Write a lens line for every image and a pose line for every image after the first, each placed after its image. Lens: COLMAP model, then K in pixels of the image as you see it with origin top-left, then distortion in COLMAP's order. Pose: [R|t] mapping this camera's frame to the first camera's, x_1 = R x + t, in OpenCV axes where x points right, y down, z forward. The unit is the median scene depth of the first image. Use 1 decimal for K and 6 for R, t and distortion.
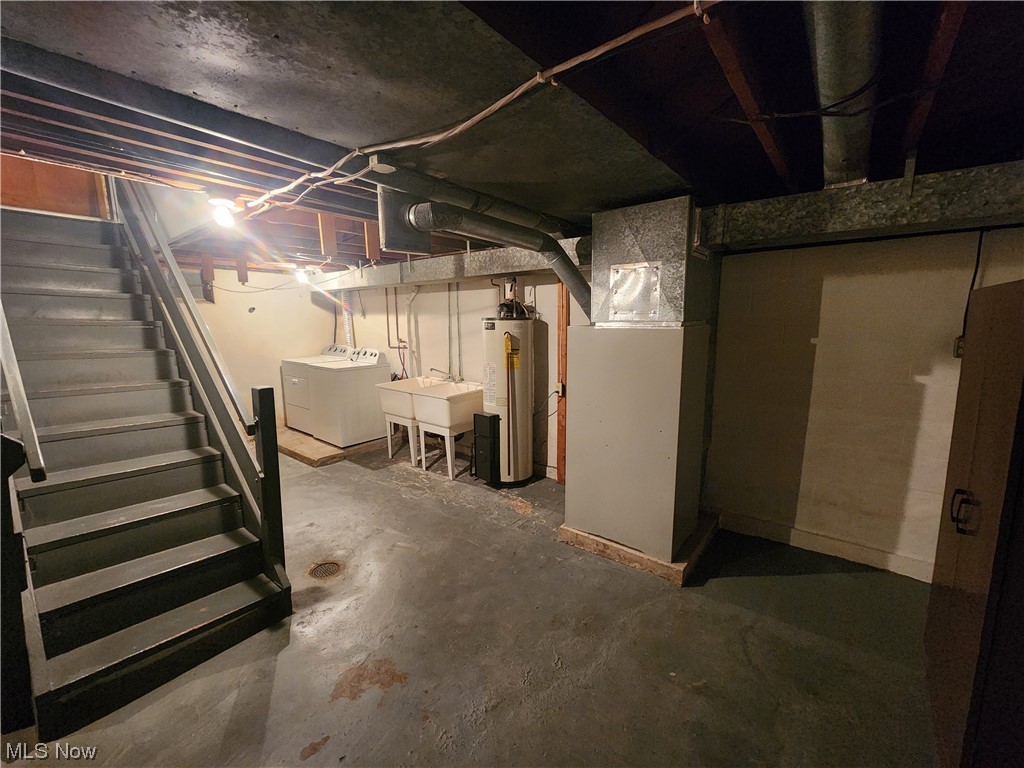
lens RADIAL K [[421.7, 0, 512.5], [0, 421.7, 384.3], [0, 0, 1]] dist [-0.000418, 0.000136]
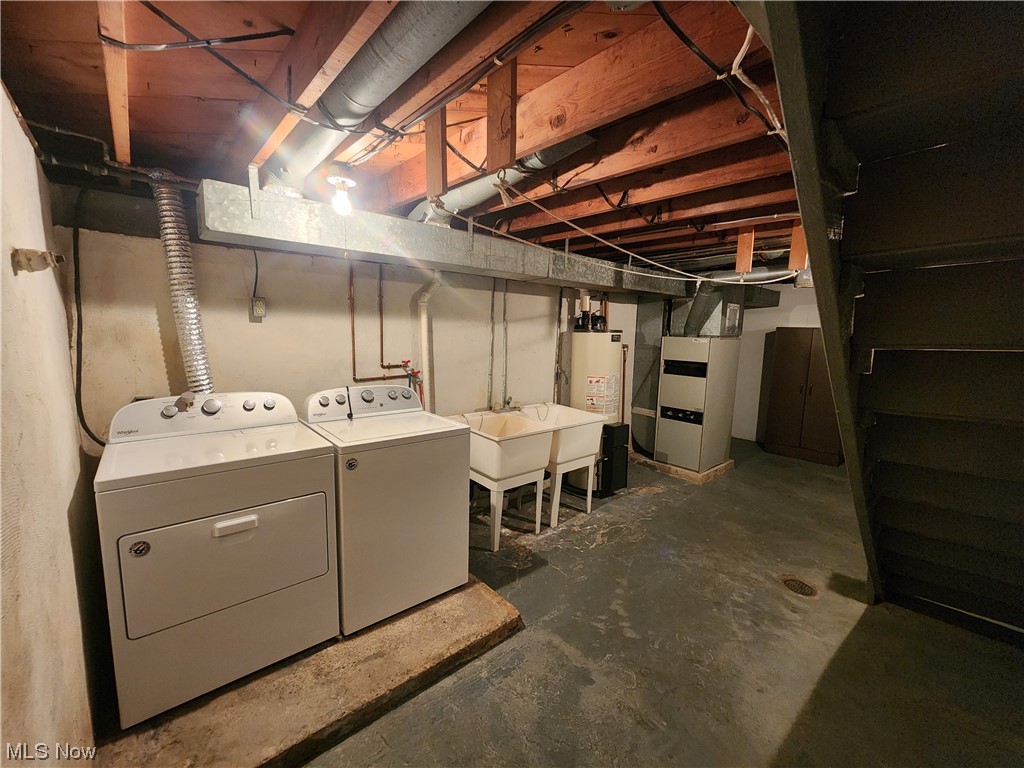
lens RADIAL K [[421.7, 0, 510.2], [0, 421.7, 382.3], [0, 0, 1]] dist [-0.000418, 0.000136]
pose [[0.171680, -0.120491, 0.977757, -1.016464], [0.129655, 0.986623, 0.098818, -0.153357], [-0.976584, 0.109806, 0.185006, 0.982785]]
